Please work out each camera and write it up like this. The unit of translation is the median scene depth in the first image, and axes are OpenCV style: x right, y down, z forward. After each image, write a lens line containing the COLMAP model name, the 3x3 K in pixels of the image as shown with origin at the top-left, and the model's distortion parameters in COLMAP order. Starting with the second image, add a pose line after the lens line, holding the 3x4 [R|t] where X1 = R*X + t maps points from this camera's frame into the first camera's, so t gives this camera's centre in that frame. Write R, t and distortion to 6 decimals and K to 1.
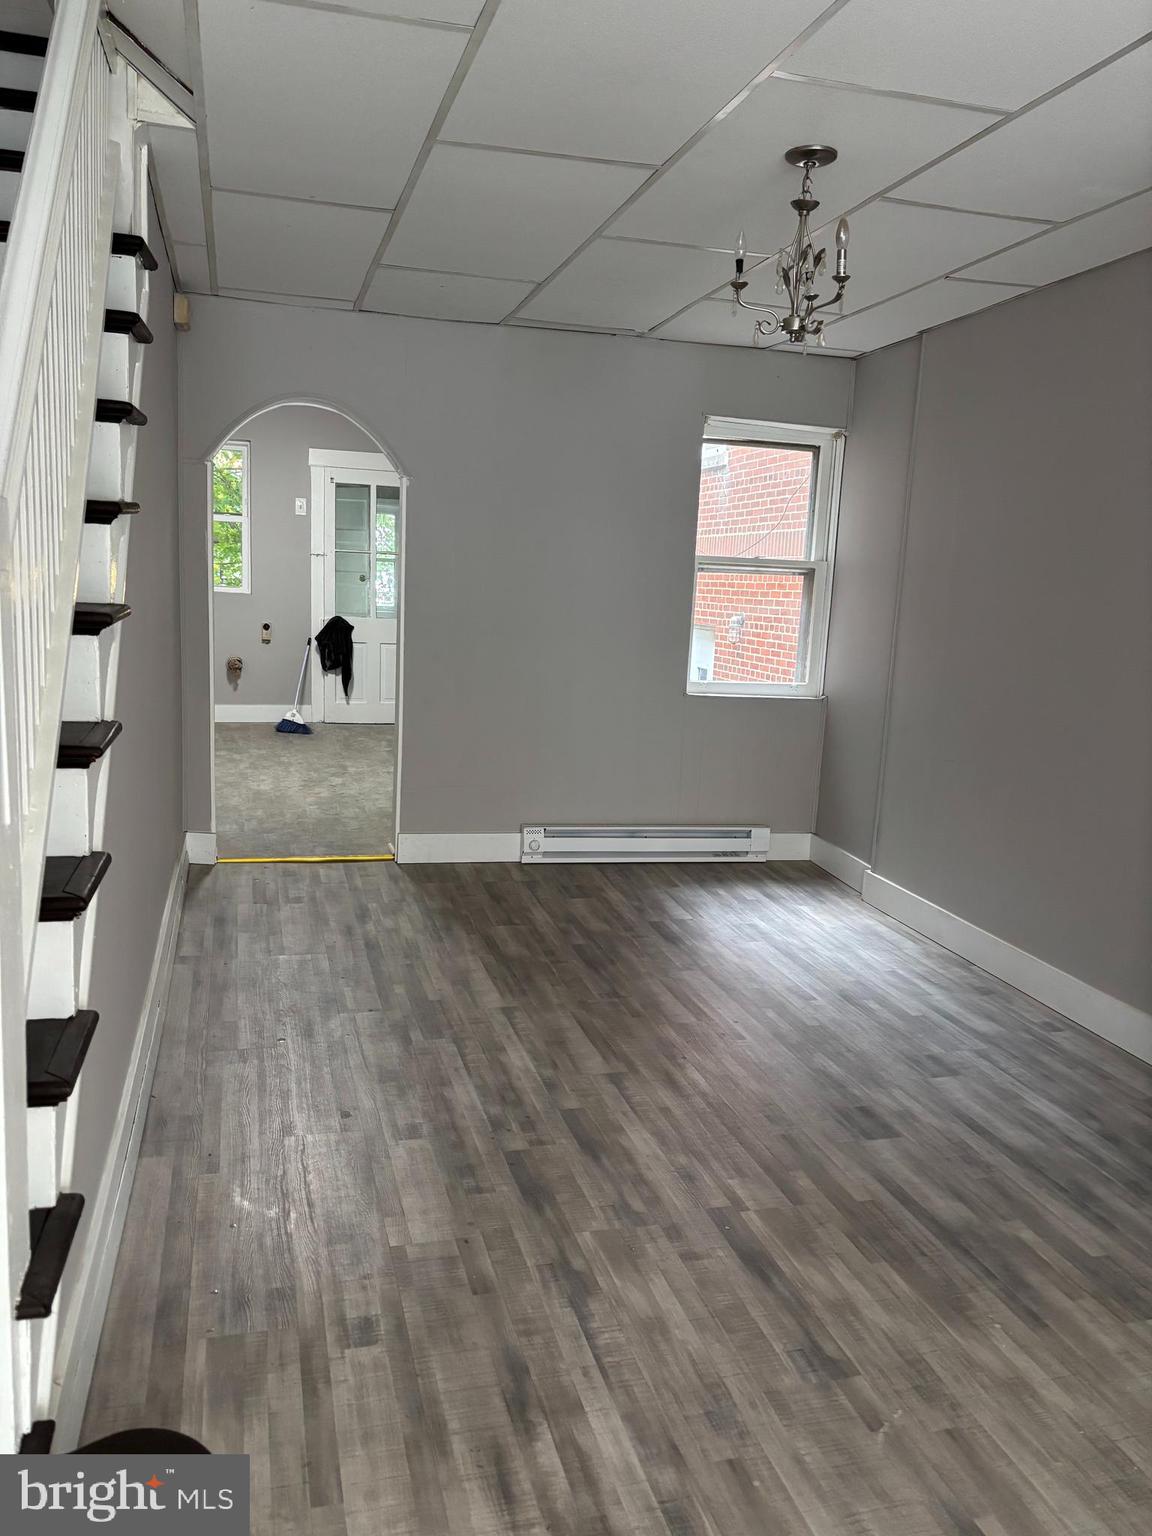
lens RADIAL K [[1146.1, 0, 565.4], [0, 1146.1, 773.5], [0, 0, 1]] dist [0.035655, -0.034958]
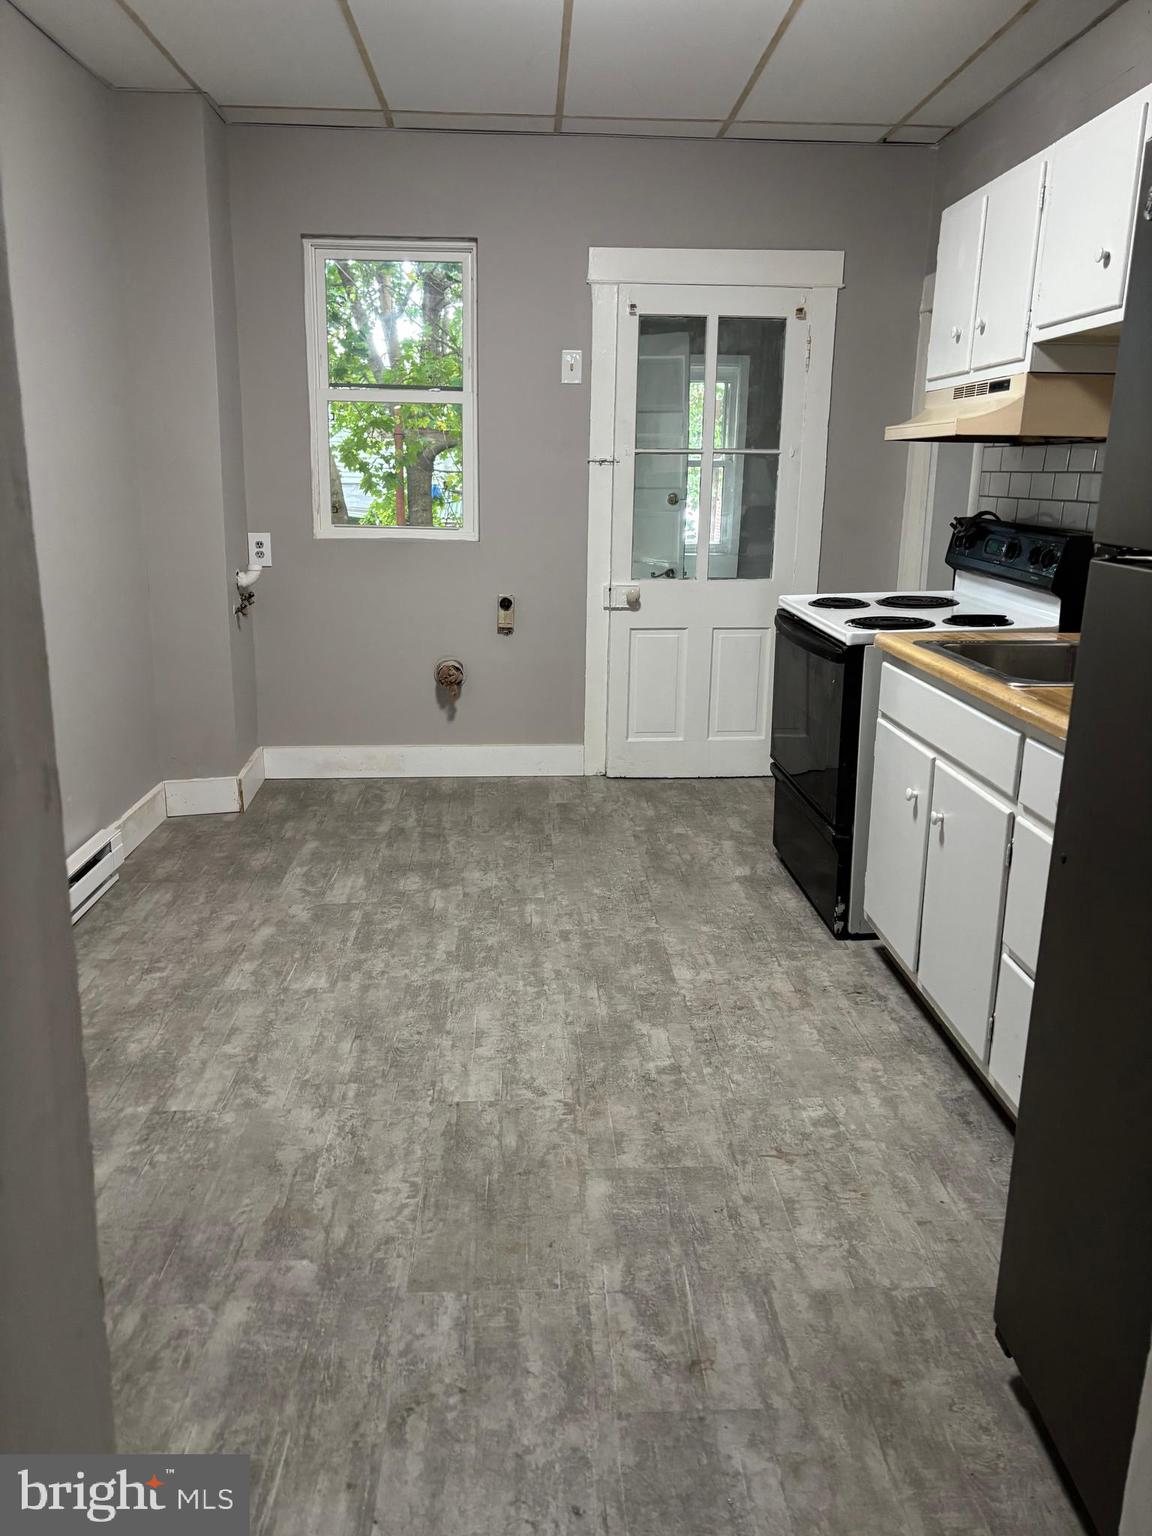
lens RADIAL K [[1146.1, 0, 565.6], [0, 1146.1, 767.3], [0, 0, 1]] dist [0.035655, -0.034958]
pose [[0.975002, 0.028533, -0.220357, -0.282462], [-0.009972, 0.996340, 0.084890, -0.240318], [0.221973, -0.080571, 0.971718, 1.196899]]
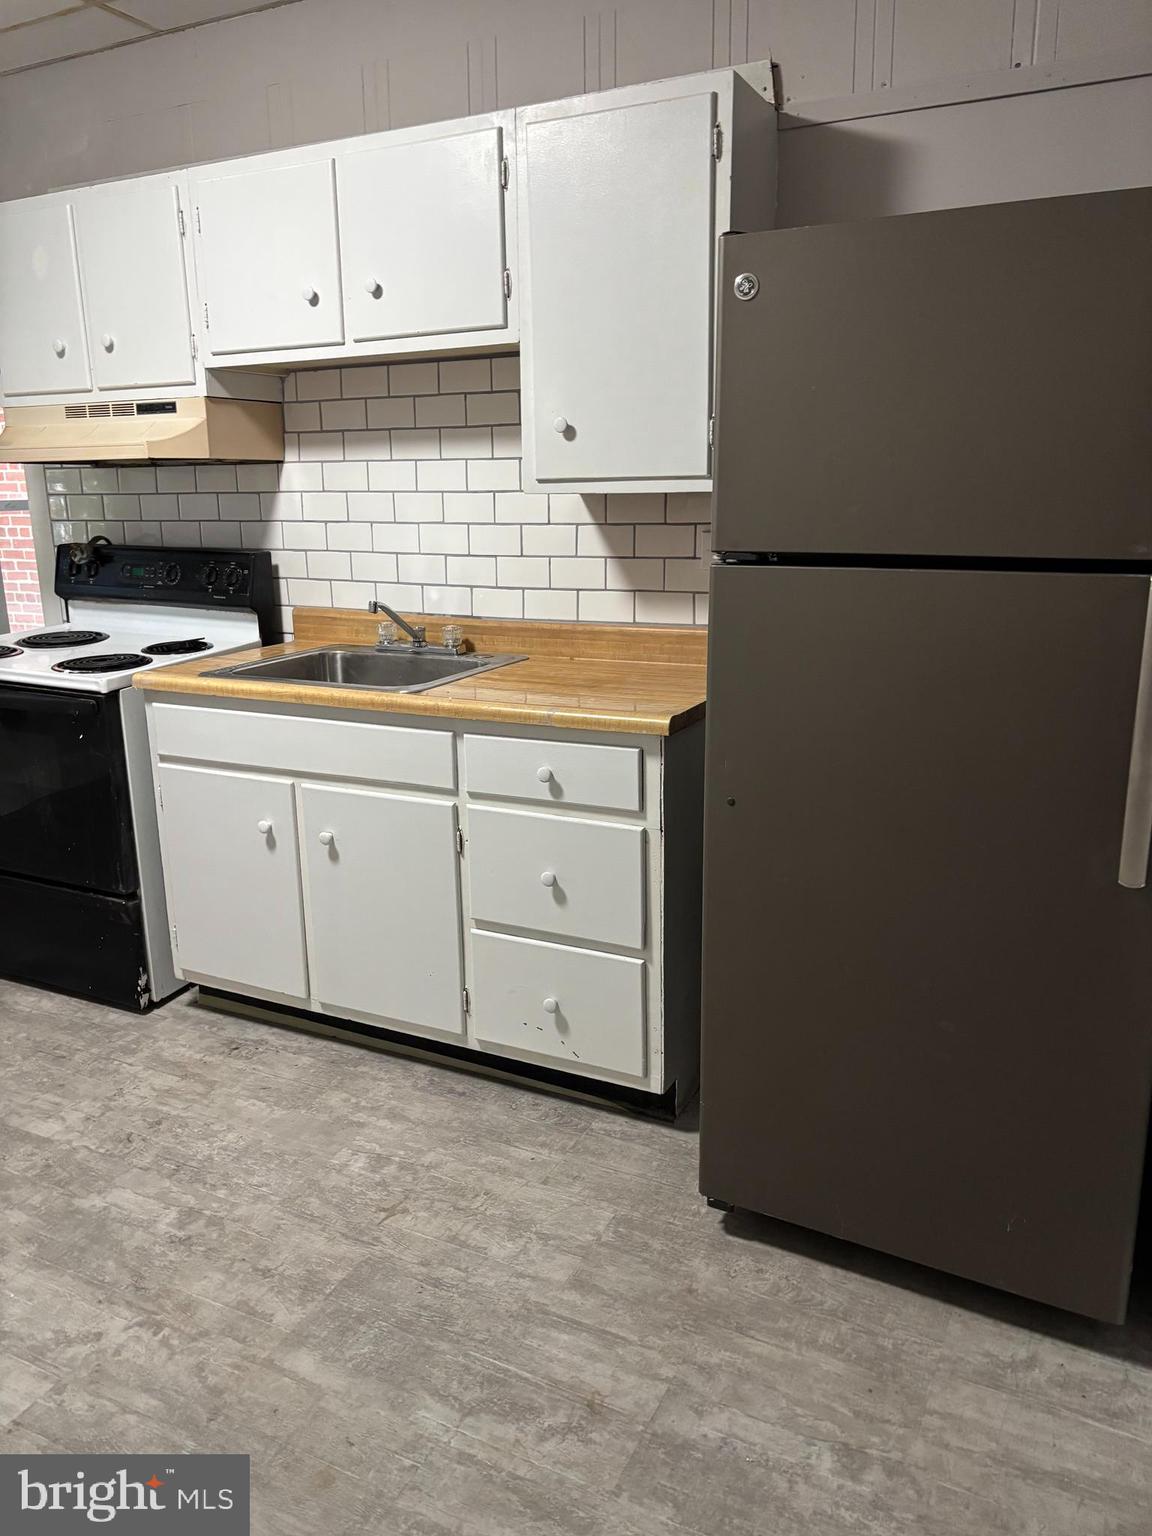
lens RADIAL K [[1146.1, 0, 550.6], [0, 1146.1, 764.0], [0, 0, 1]] dist [0.035655, -0.034958]
pose [[0.671710, -0.227496, 0.705018, -0.619813], [0.163836, 0.973734, 0.158110, -0.286859], [-0.722470, 0.009304, 0.691340, 1.341162]]
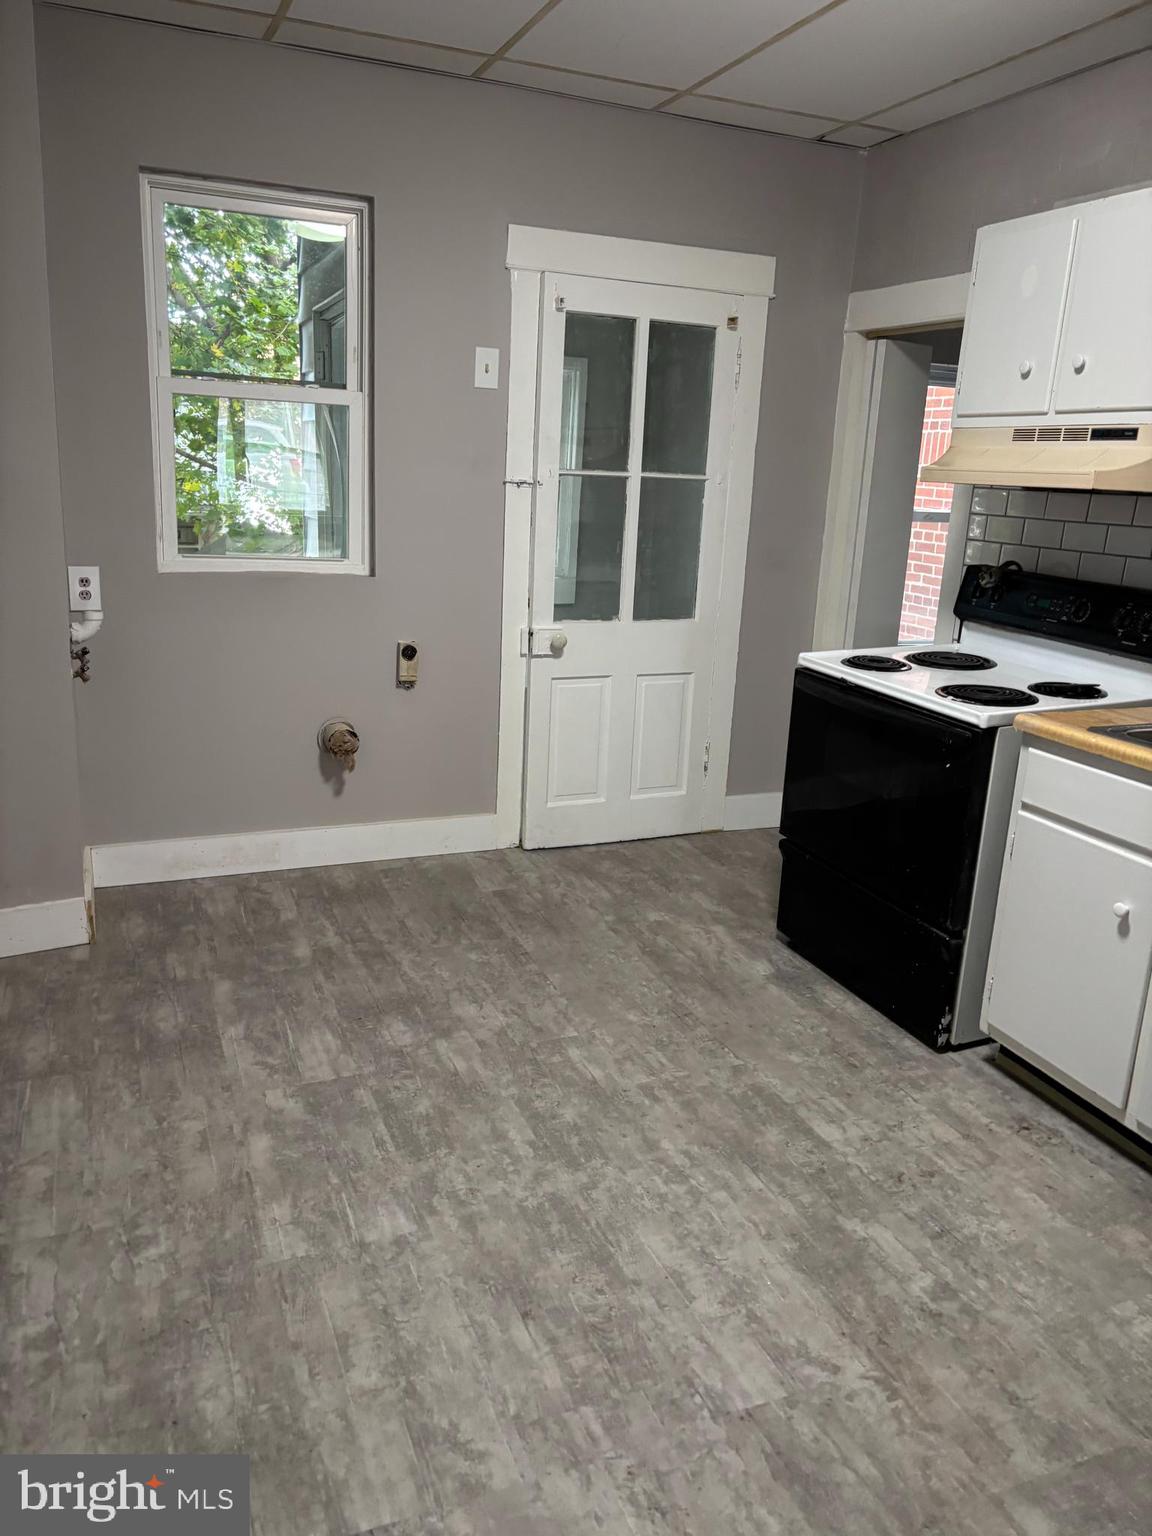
lens RADIAL K [[1146.1, 0, 559.5], [0, 1146.1, 780.9], [0, 0, 1]] dist [0.035655, -0.034958]
pose [[0.993370, -0.024899, 0.112236, -0.624965], [0.012358, 0.993735, 0.111077, -0.312710], [-0.114299, -0.108954, 0.987454, 1.377016]]
